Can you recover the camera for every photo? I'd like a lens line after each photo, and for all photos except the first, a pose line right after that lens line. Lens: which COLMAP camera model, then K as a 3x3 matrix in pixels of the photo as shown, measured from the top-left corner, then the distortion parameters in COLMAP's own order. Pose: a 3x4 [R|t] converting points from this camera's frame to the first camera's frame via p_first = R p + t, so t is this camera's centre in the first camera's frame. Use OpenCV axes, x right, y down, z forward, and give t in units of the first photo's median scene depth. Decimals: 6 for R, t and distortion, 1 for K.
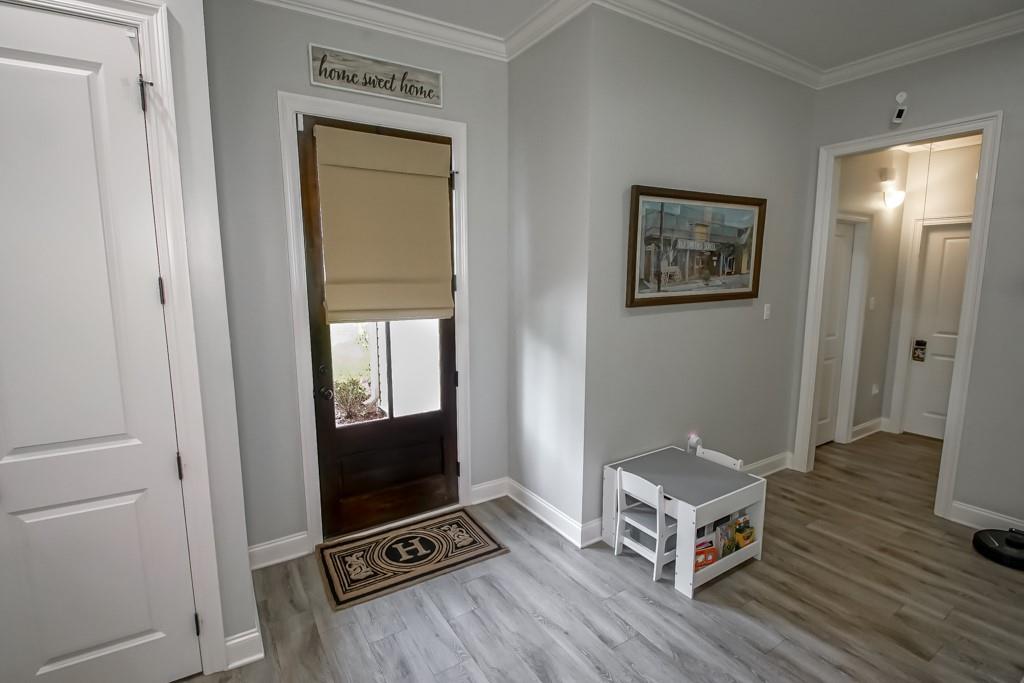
lens RADIAL K [[484.2, 0, 512.0], [0, 484.2, 341.5], [0, 0, 1]] dist [-0.002872, -0.000436]
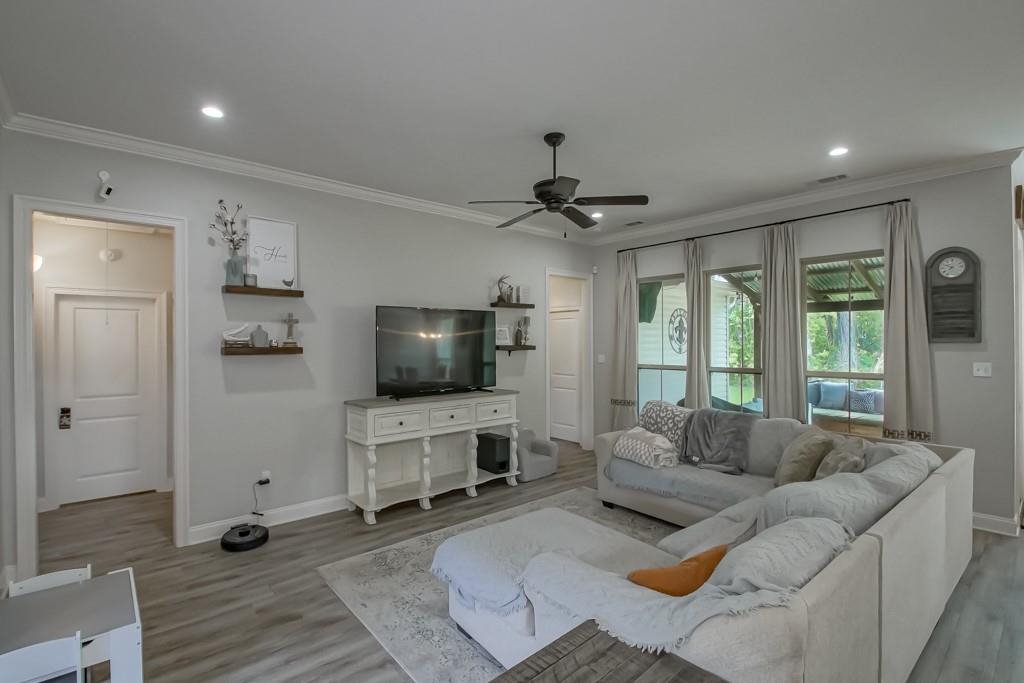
lens RADIAL K [[480.3, 0, 501.3], [0, 480.3, 346.3], [0, 0, 1]] dist [0.001197, -0.000550]
pose [[-0.122042, -0.006995, 0.992500, -0.371083], [0.144748, 0.989158, 0.024771, -0.033514], [-0.981913, 0.146686, -0.119706, 0.333687]]
